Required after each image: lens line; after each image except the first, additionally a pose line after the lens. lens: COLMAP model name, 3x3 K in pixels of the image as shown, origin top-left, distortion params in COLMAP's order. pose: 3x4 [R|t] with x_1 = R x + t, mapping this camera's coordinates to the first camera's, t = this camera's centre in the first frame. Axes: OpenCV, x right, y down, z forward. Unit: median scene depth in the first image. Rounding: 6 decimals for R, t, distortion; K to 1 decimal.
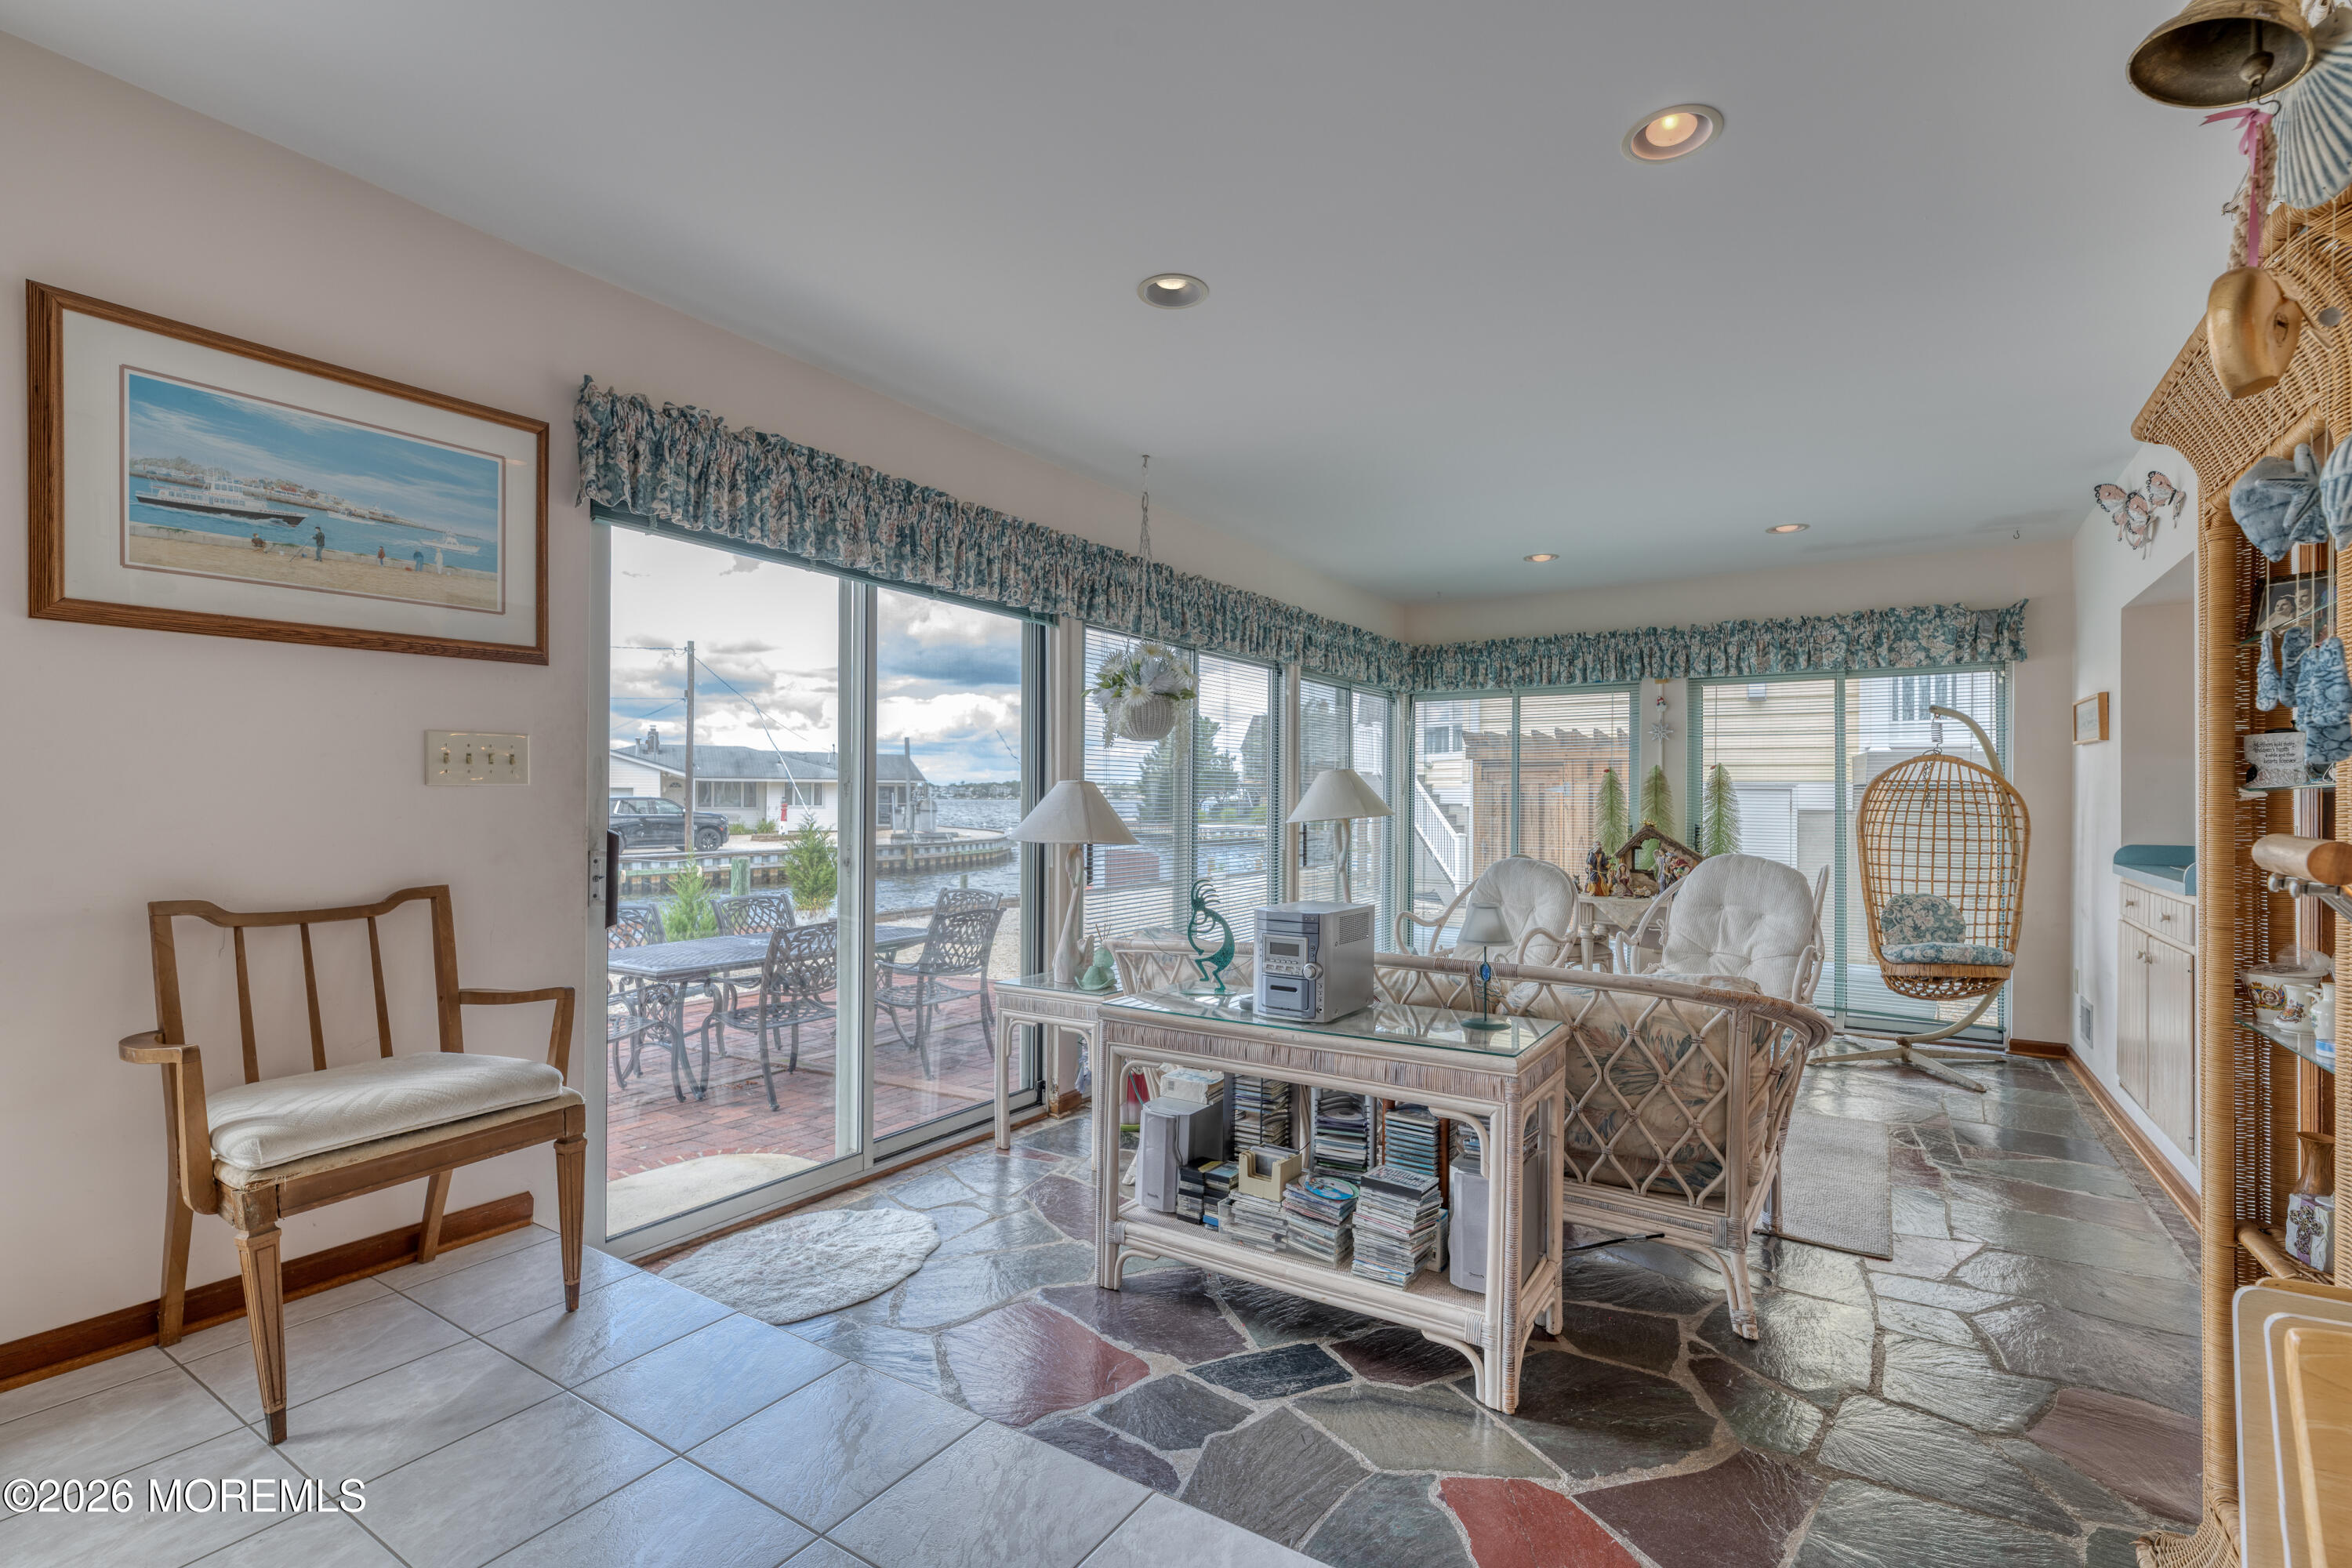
lens RADIAL K [[1055.3, 0, 1185.4], [0, 1055.3, 795.0], [0, 0, 1]] dist [0.001513, 0.000265]
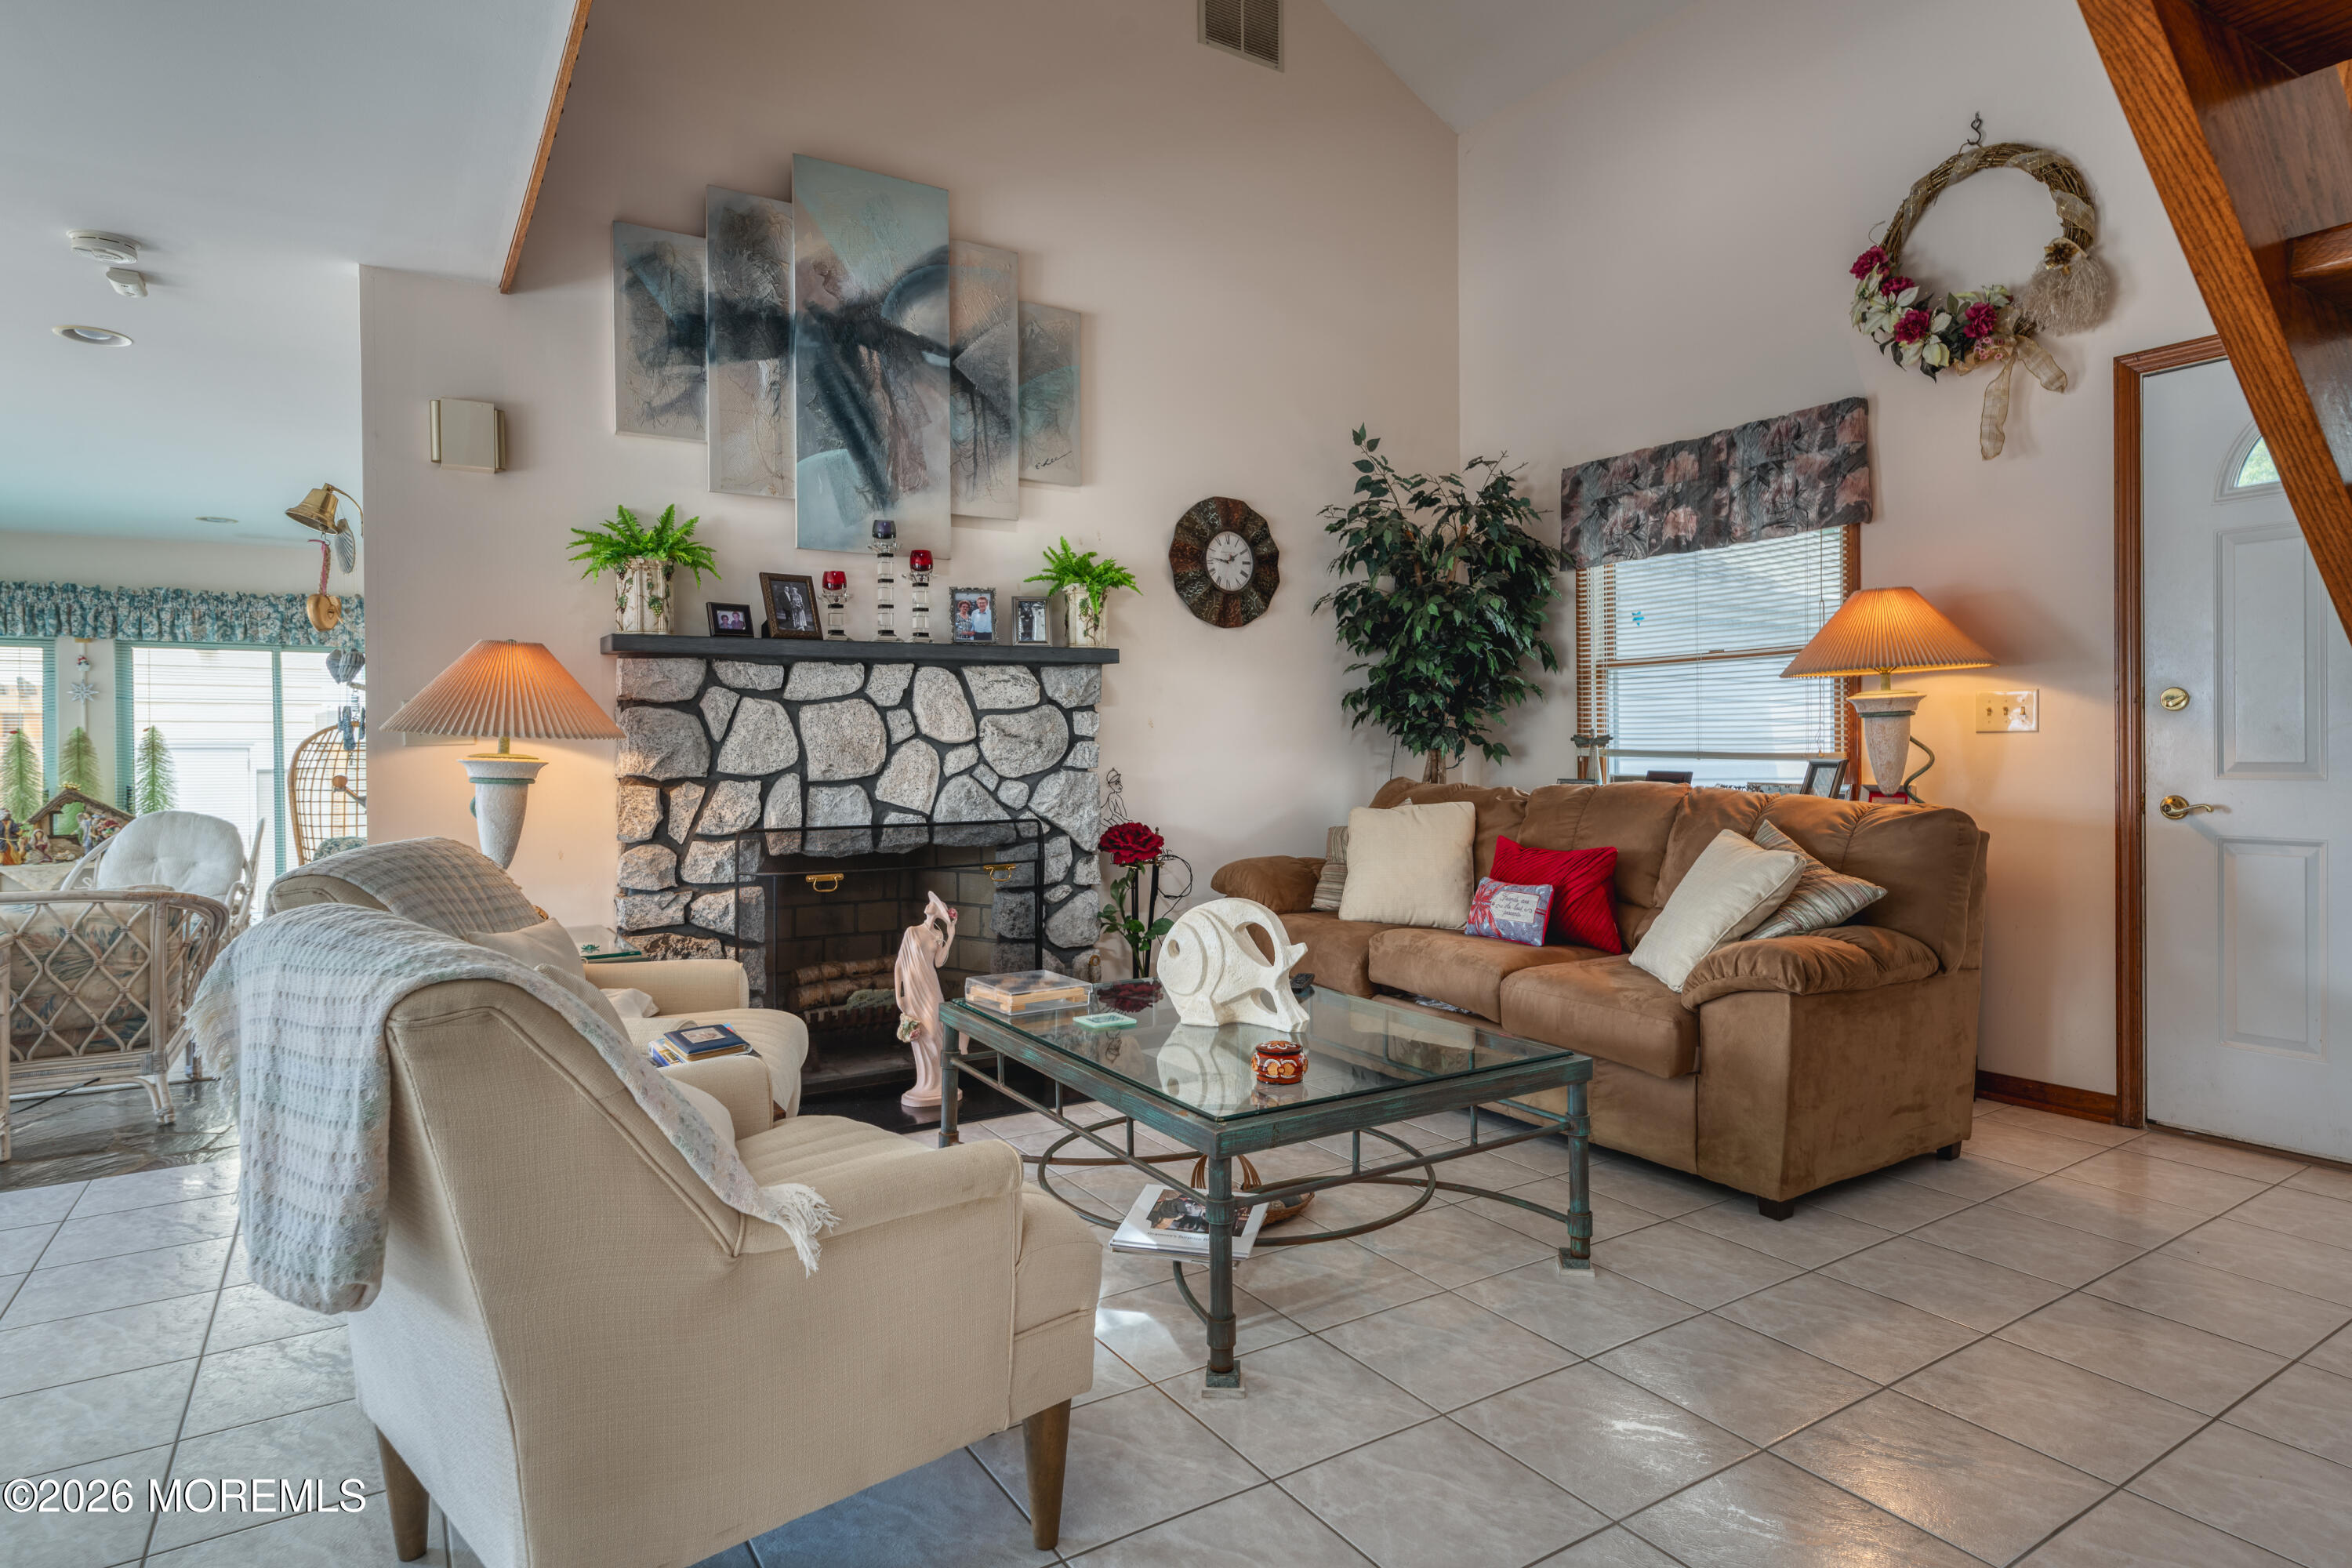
lens RADIAL K [[1277.4, 0, 1187.6], [0, 1277.4, 755.7], [0, 0, 1]] dist [0.003221, 0.000014]
pose [[0.418822, -0.013344, 0.907970, -0.291485], [0.009074, 0.999904, 0.010509, -0.007058], [-0.908023, 0.003838, 0.418902, -0.622794]]
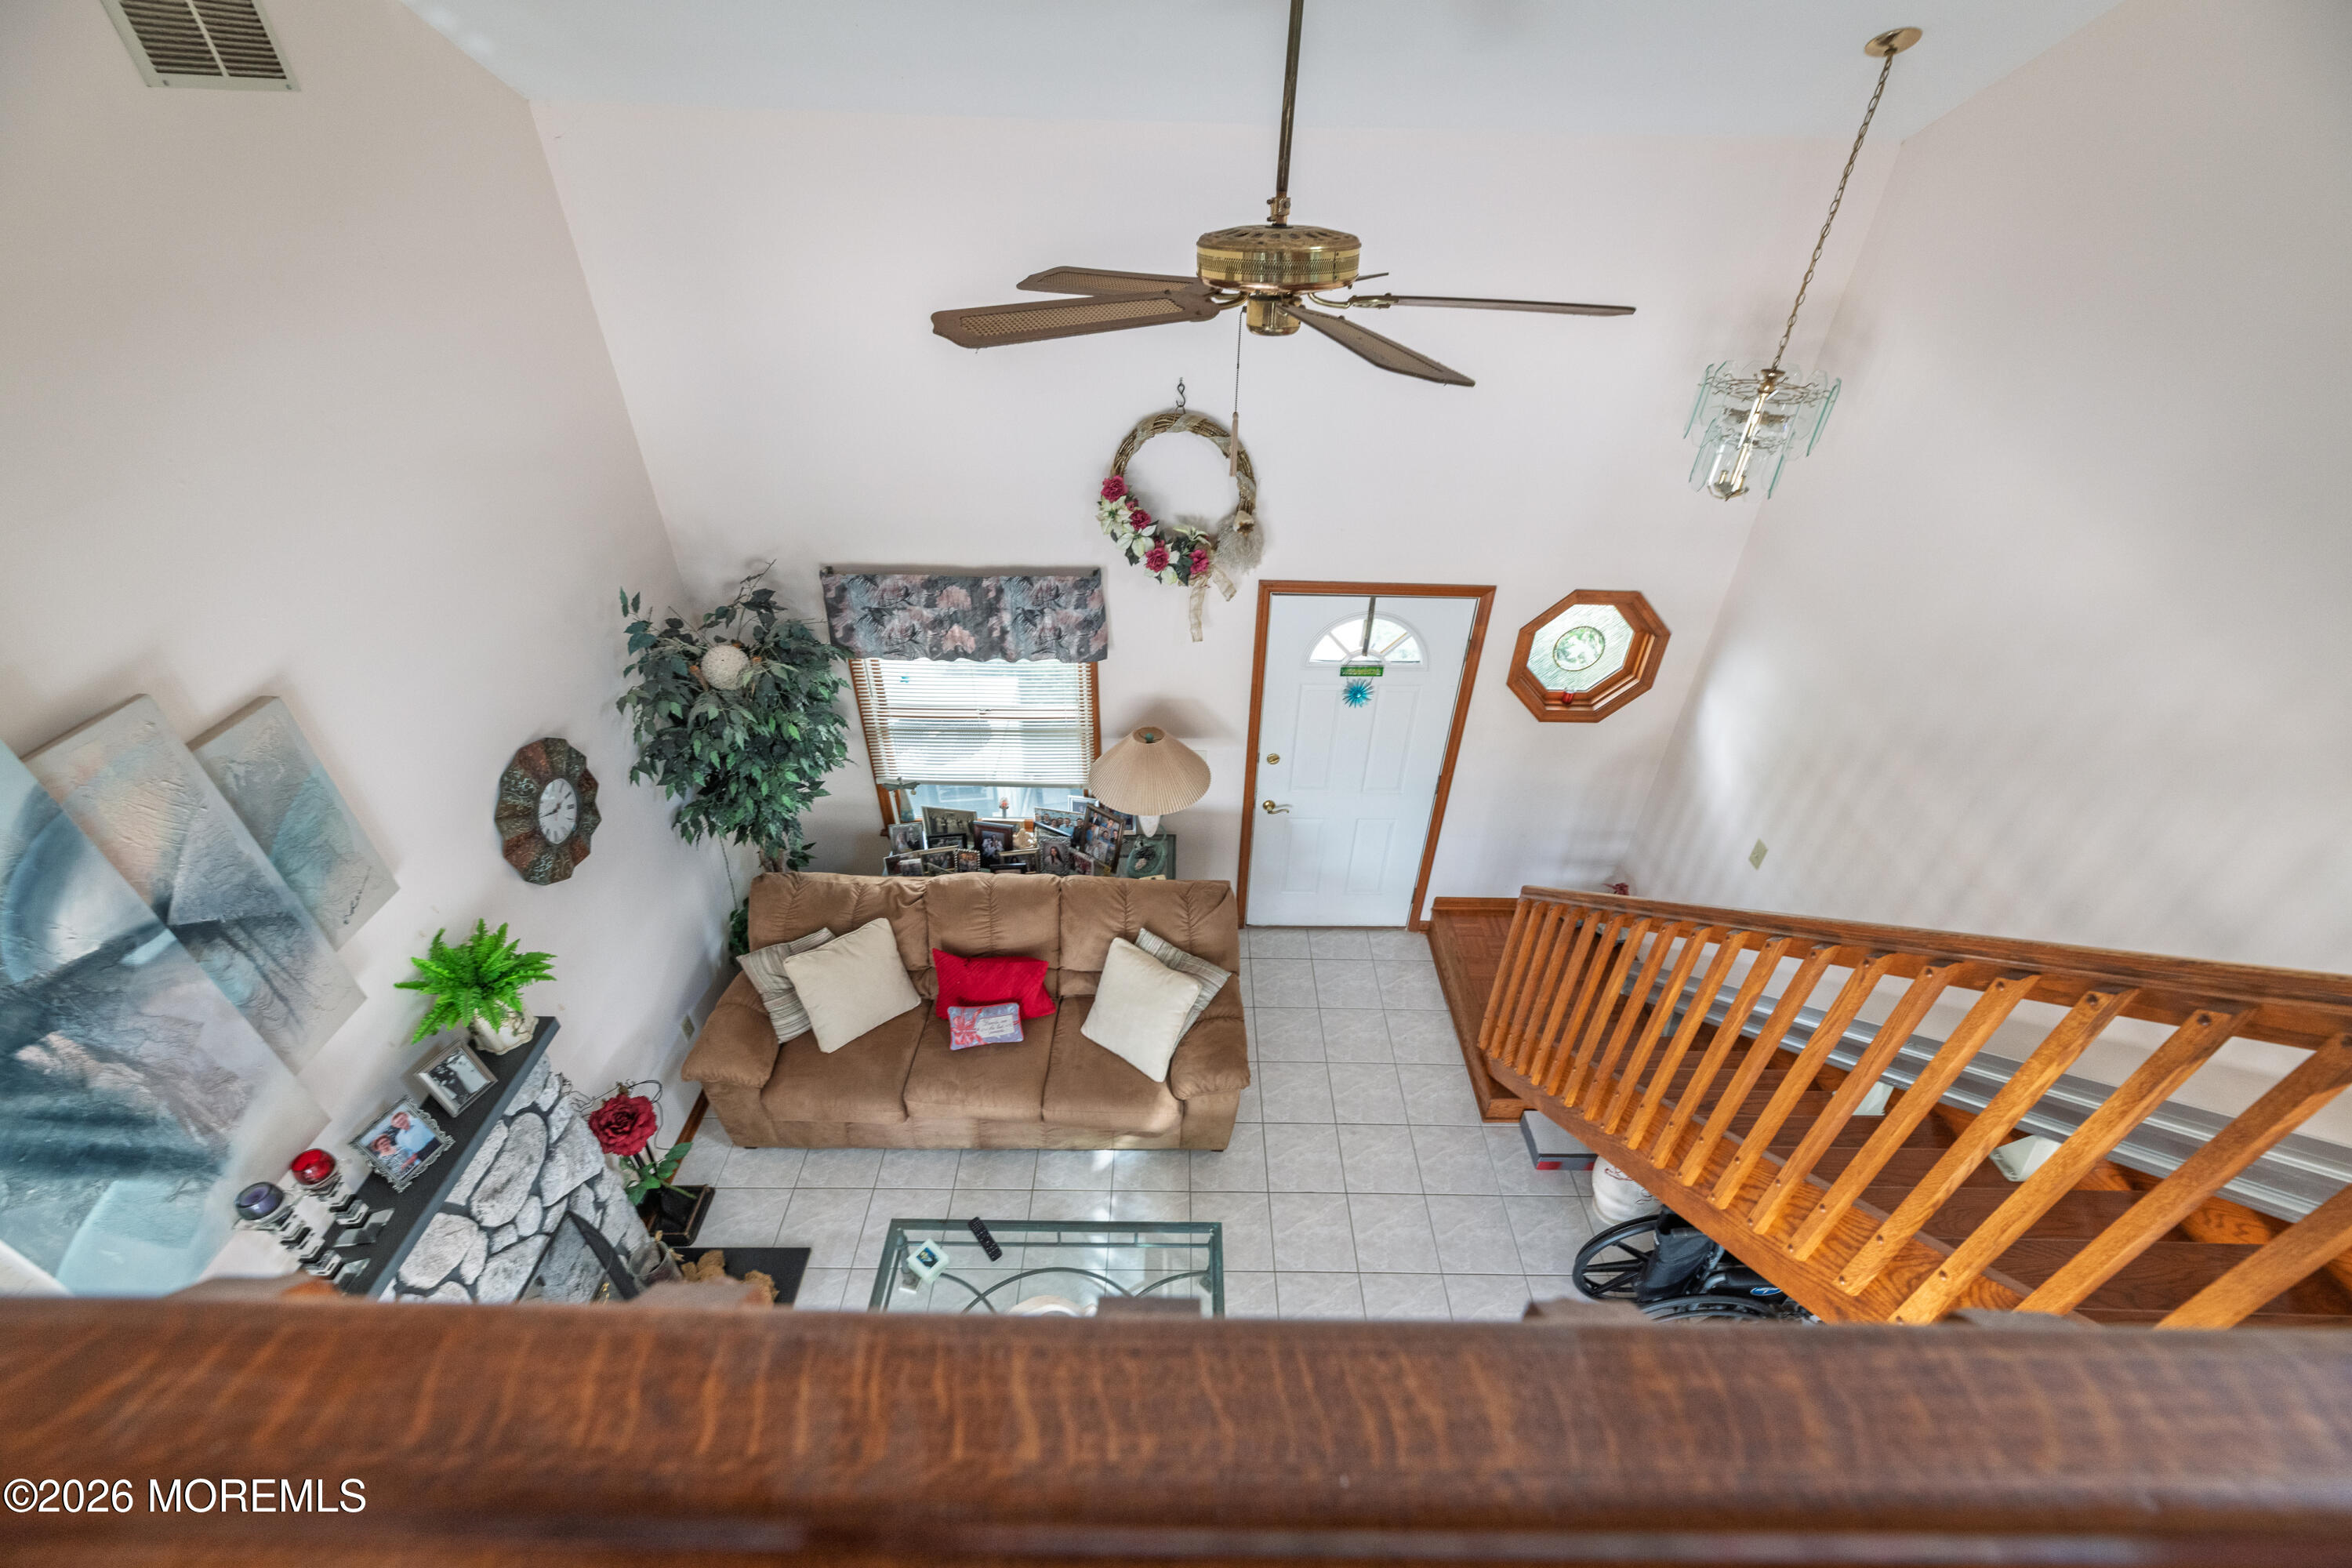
lens RADIAL K [[933.5, 0, 1176.0], [0, 933.5, 784.0], [0, 0, 1]] dist [0.000705, 0.003357]
pose [[-0.540853, -0.508050, 0.670346, 0.011944], [-0.019048, 0.804165, 0.594101, -0.641221], [-0.840902, 0.308552, -0.444612, -0.265619]]
